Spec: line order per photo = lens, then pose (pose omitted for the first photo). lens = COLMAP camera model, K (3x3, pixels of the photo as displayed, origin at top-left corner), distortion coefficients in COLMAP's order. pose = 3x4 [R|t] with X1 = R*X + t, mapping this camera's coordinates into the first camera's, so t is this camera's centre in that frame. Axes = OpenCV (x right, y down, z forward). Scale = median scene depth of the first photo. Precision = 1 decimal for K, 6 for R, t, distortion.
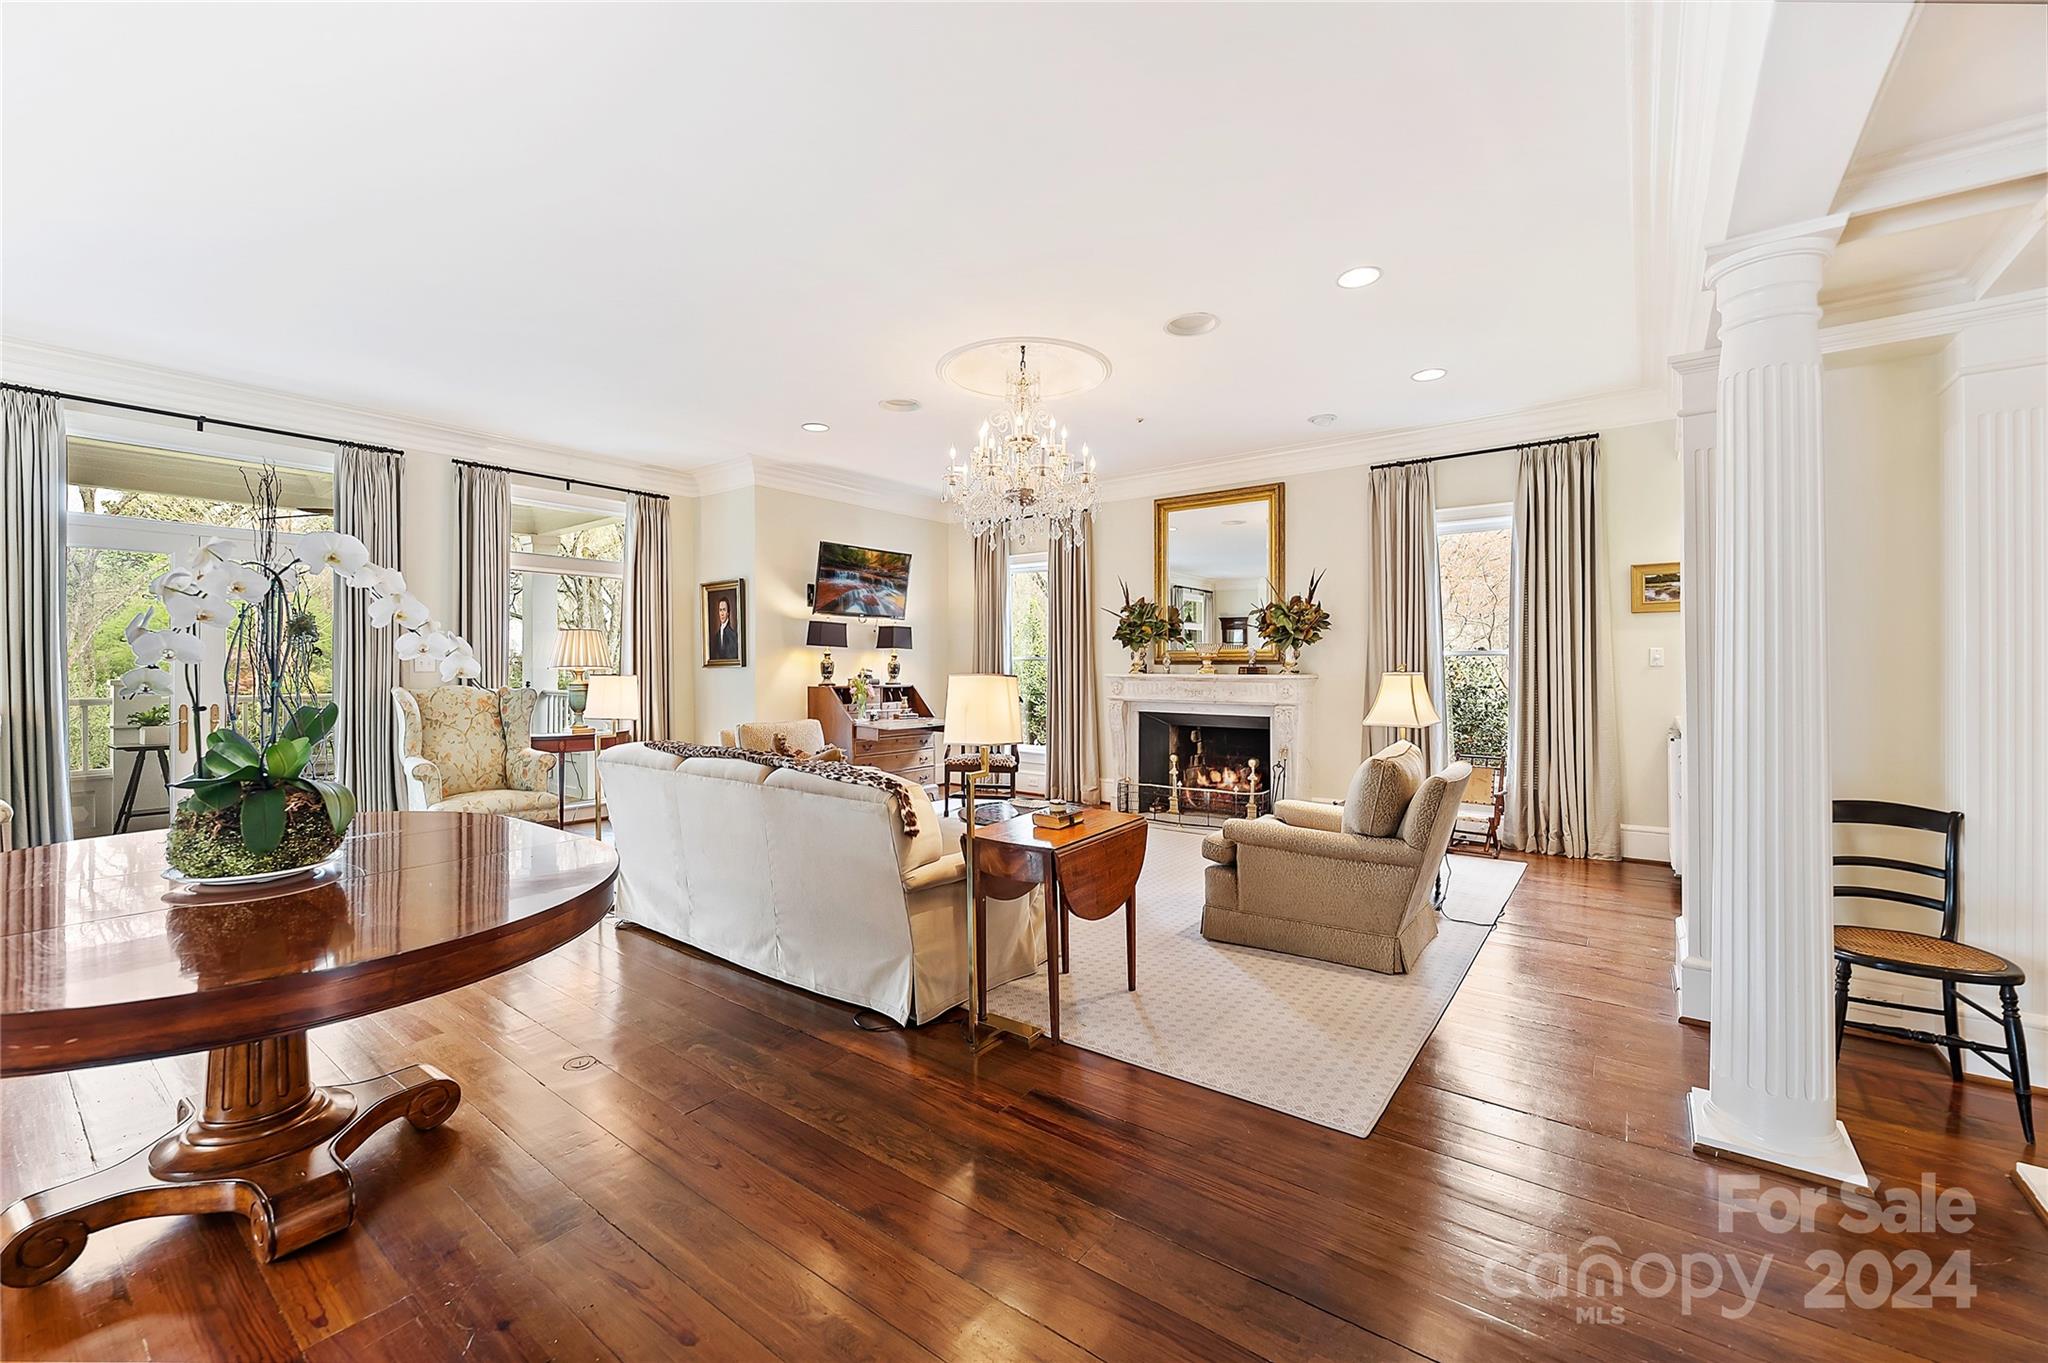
lens RADIAL K [[821.5, 0, 1019.3], [0, 821.5, 674.2], [0, 0, 1]] dist [-0.000147, -0.000088]
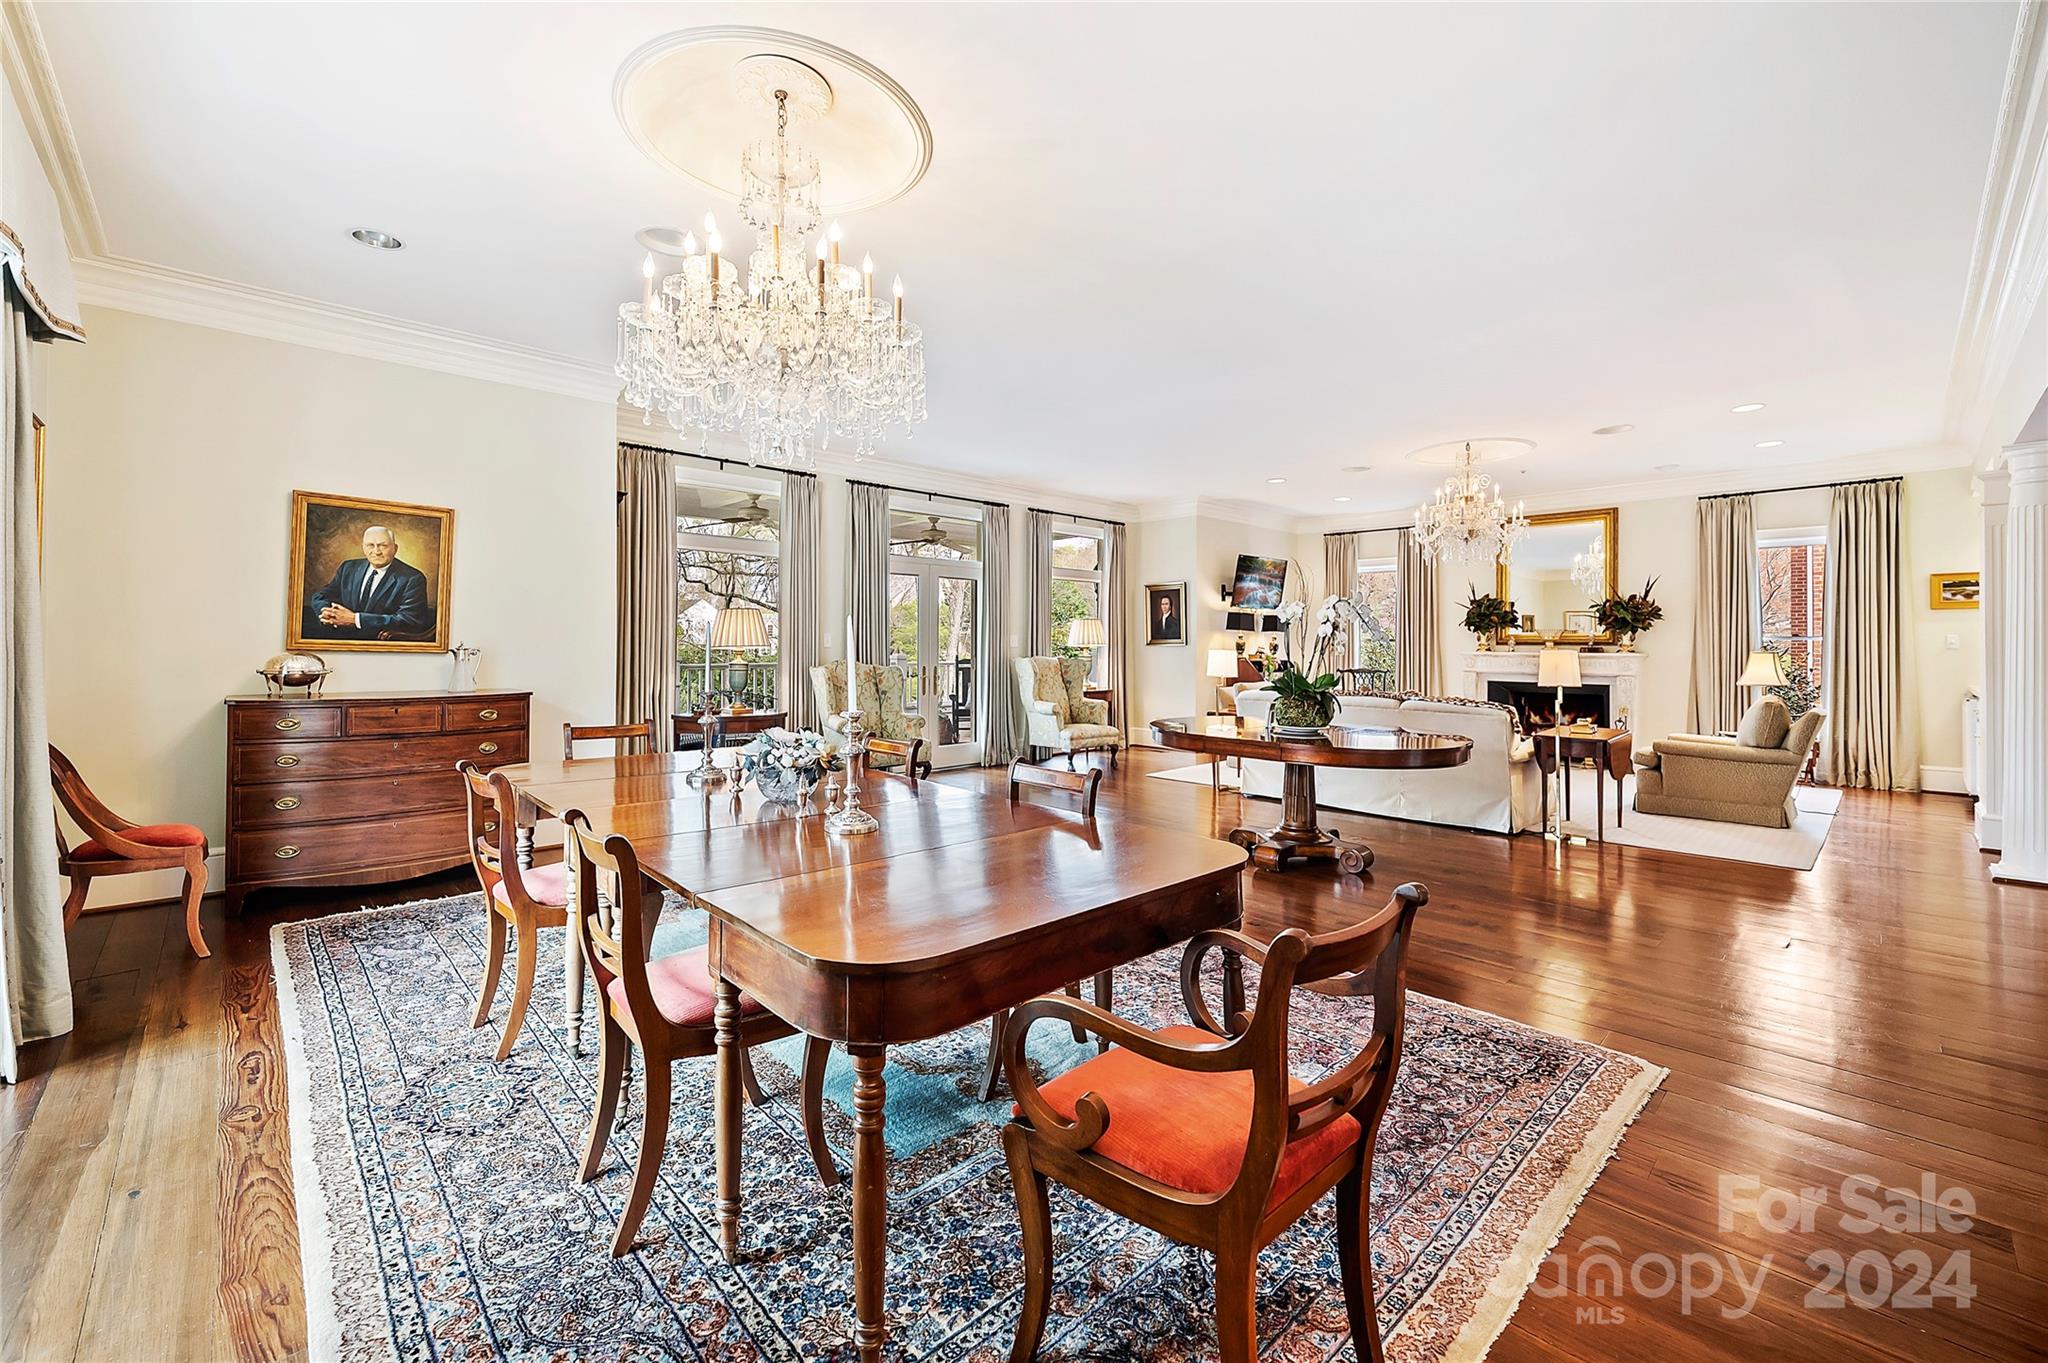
lens RADIAL K [[821.5, 0, 1035.4], [0, 821.5, 652.1], [0, 0, 1]] dist [-0.000147, -0.000088]
pose [[0.986996, 0.007517, -0.160569, -0.404072], [-0.007708, 0.999970, -0.000571, 0.006509], [0.160560, 0.001801, 0.987024, -0.469592]]
